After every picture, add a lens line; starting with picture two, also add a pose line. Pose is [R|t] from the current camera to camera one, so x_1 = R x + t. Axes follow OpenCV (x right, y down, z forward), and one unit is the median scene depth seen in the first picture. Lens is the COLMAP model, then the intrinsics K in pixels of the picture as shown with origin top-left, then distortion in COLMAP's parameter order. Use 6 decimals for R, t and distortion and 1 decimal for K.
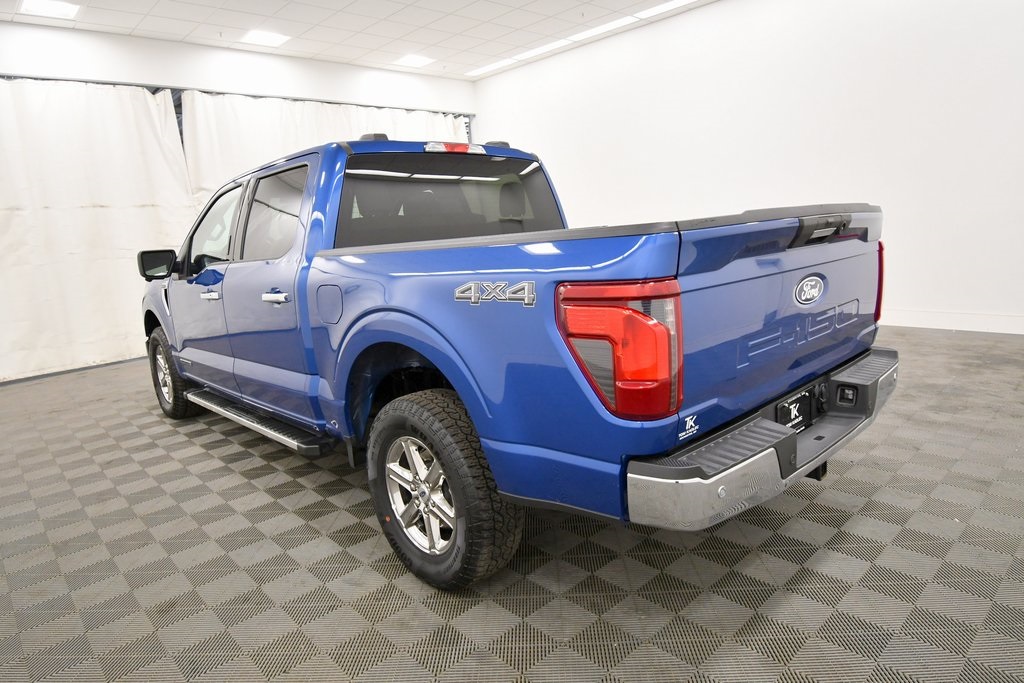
lens RADIAL K [[621.9, 0, 510.2], [0, 621.9, 338.3], [0, 0, 1]] dist [-0.002444, -0.007279]
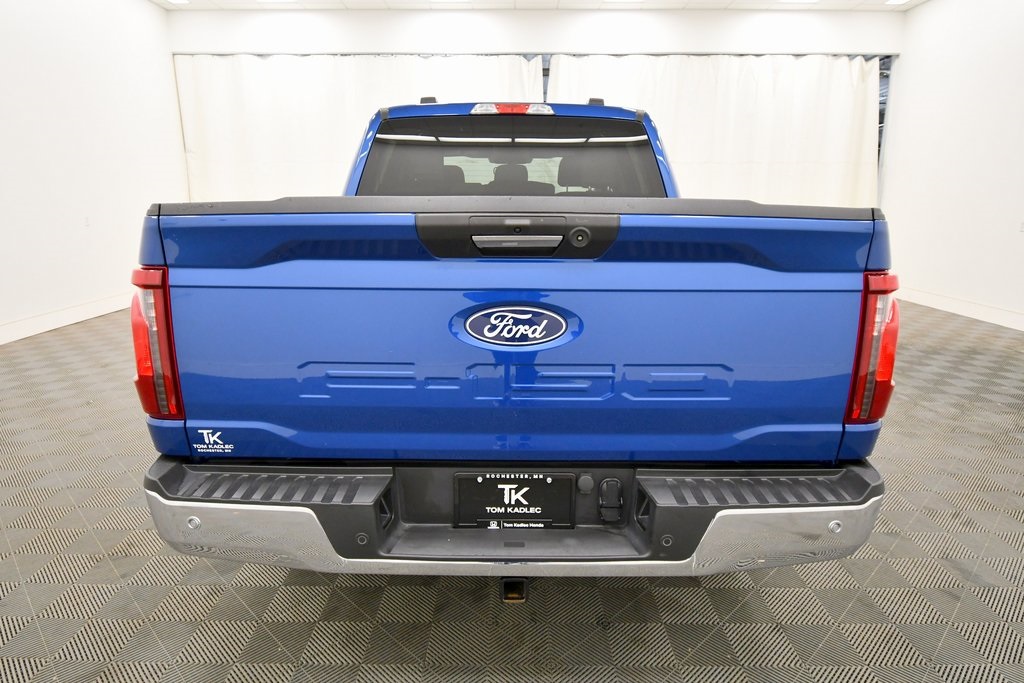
lens RADIAL K [[621.9, 0, 508.3], [0, 621.9, 342.6], [0, 0, 1]] dist [-0.002444, -0.007279]
pose [[0.727143, 0.217429, -0.651143, 0.581835], [-0.170004, 0.976005, 0.136061, -0.094573], [0.665102, 0.011761, 0.746660, 0.320215]]
